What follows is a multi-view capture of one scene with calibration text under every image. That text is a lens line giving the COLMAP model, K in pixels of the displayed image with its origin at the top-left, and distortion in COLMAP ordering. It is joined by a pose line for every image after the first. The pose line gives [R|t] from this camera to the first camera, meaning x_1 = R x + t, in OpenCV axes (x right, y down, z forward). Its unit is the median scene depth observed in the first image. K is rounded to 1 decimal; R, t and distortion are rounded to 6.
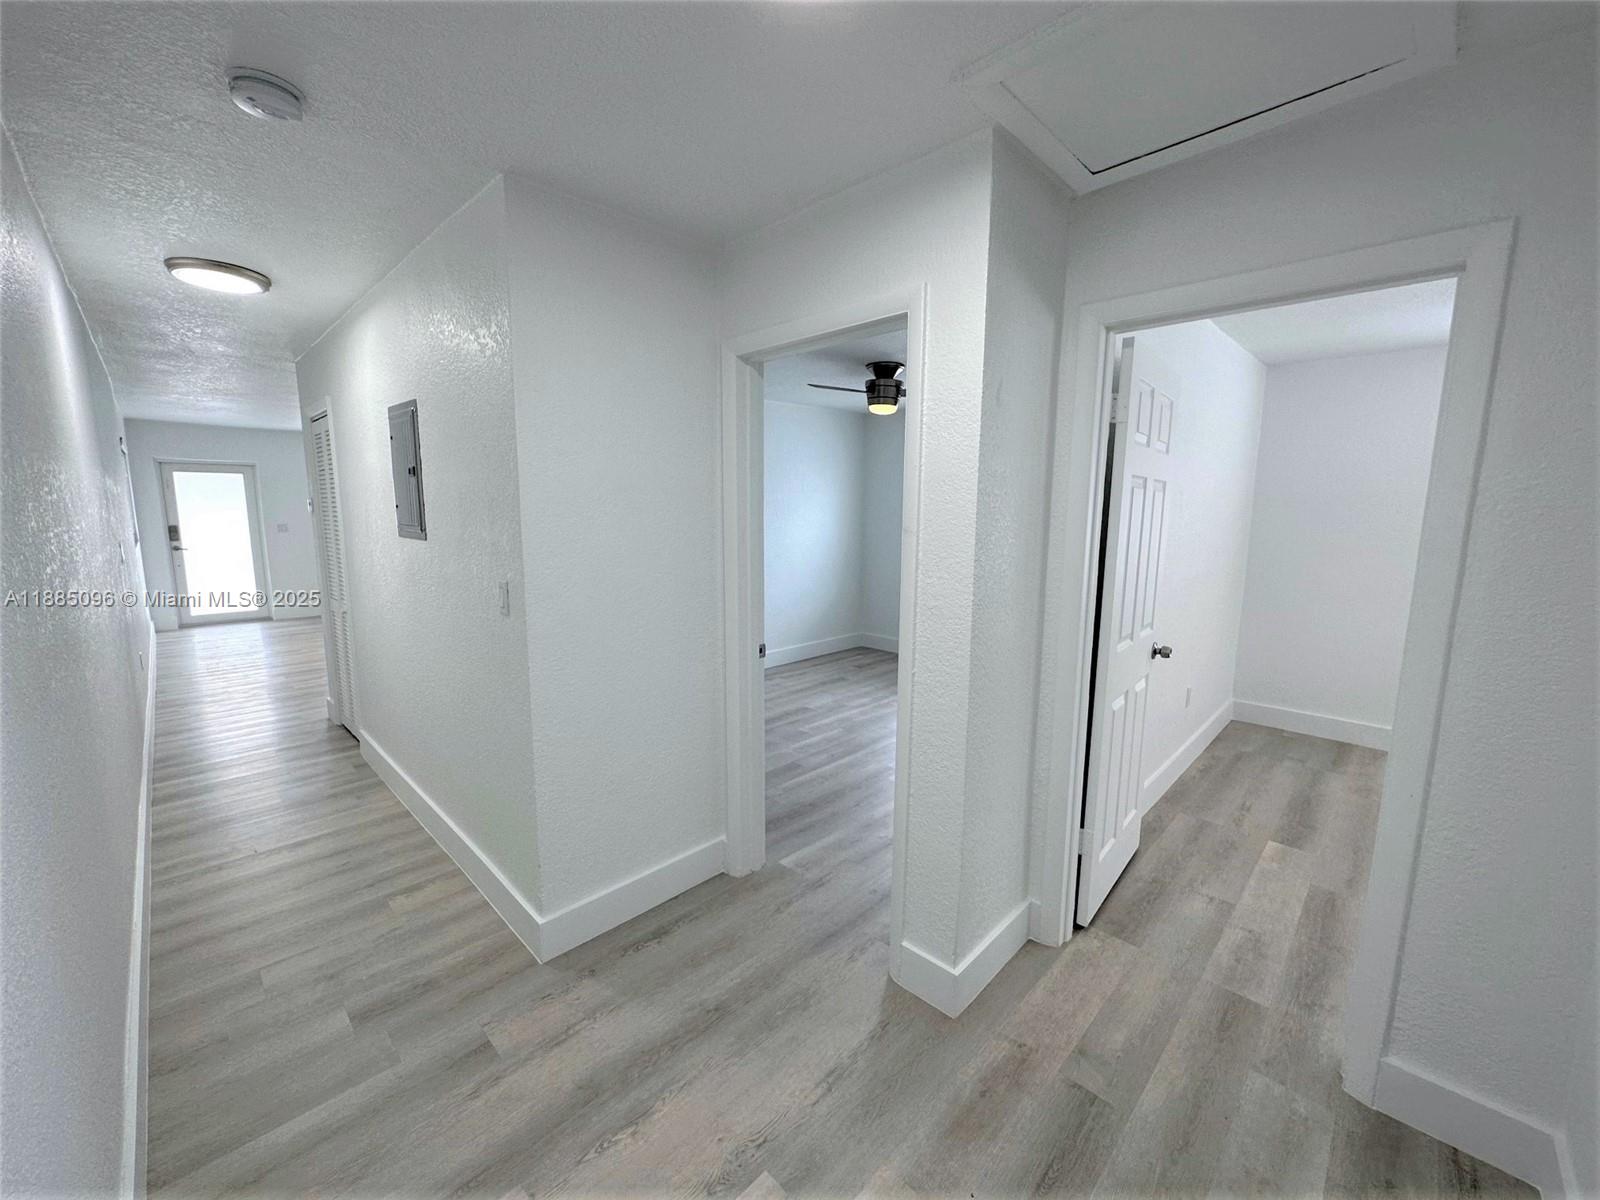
lens RADIAL K [[635.4, 0, 800.5], [0, 635.4, 597.4], [0, 0, 1]] dist [-0.000483, -0.000096]
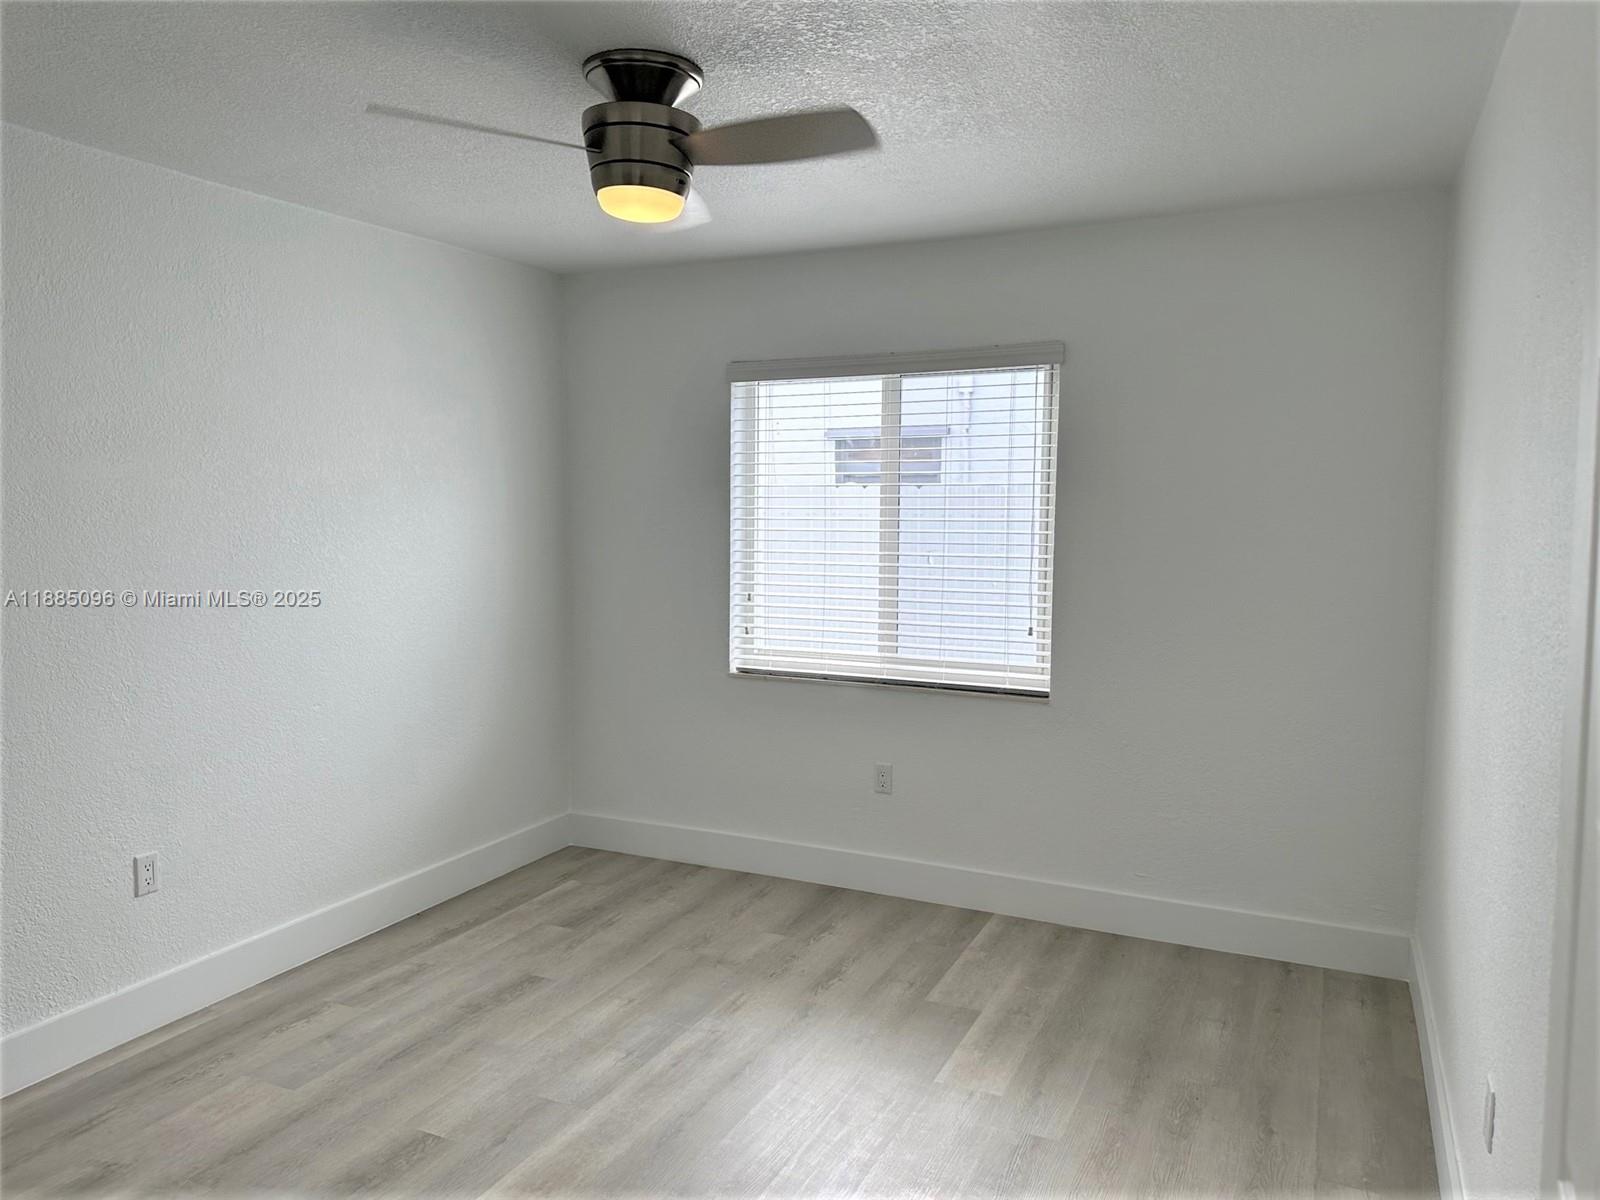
lens RADIAL K [[1130.7, 0, 805.9], [0, 1130.7, 584.4], [0, 0, 1]] dist [0.003871, -0.007201]
pose [[0.944895, -0.029878, 0.326008, 0.018262], [0.051650, 0.996960, -0.058332, -0.074548], [-0.323274, 0.071956, 0.943566, 0.523590]]
